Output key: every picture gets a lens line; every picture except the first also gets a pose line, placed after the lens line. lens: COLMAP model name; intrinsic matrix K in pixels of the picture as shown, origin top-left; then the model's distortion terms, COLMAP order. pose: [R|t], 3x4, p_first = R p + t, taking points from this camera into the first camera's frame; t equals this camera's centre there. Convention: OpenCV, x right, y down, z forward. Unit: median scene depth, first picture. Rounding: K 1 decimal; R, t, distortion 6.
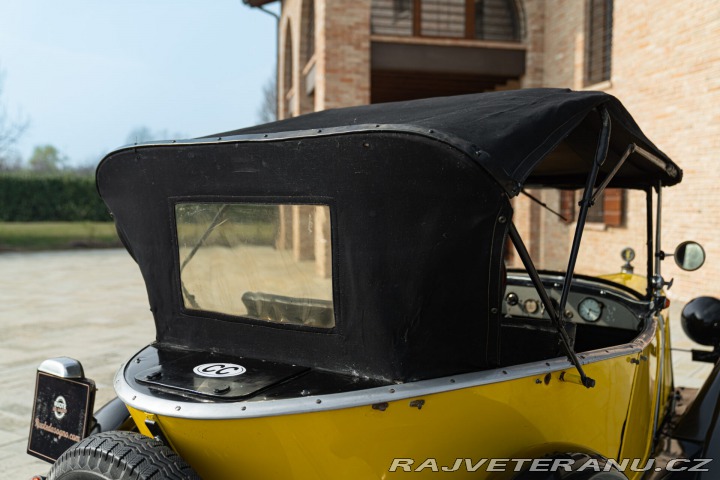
lens RADIAL K [[762.4, 0, 360.0], [0, 762.4, 240.0], [0, 0, 1]] dist [-0.001362, 0.003484]
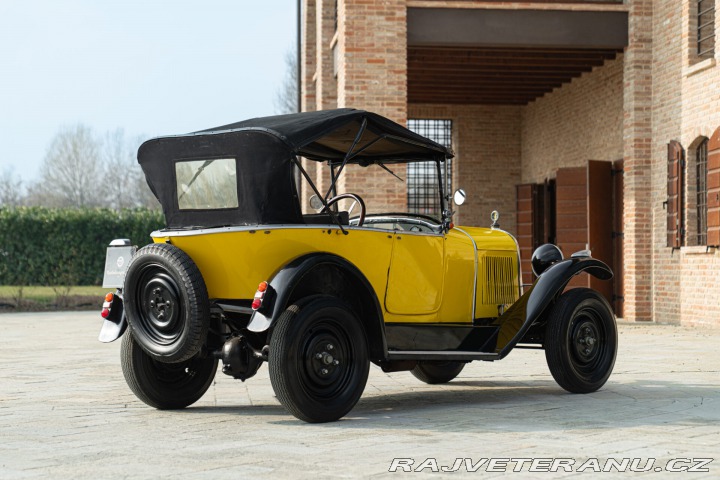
lens RADIAL K [[1572.3, 0, 360.0], [0, 1572.3, 240.0], [0, 0, 1]] dist [0.031431, 0.268681]
pose [[0.995669, -0.008928, -0.092535, 0.108841], [0.002394, 0.997510, -0.070477, 0.075826], [0.092934, 0.069951, 0.993212, -0.529769]]
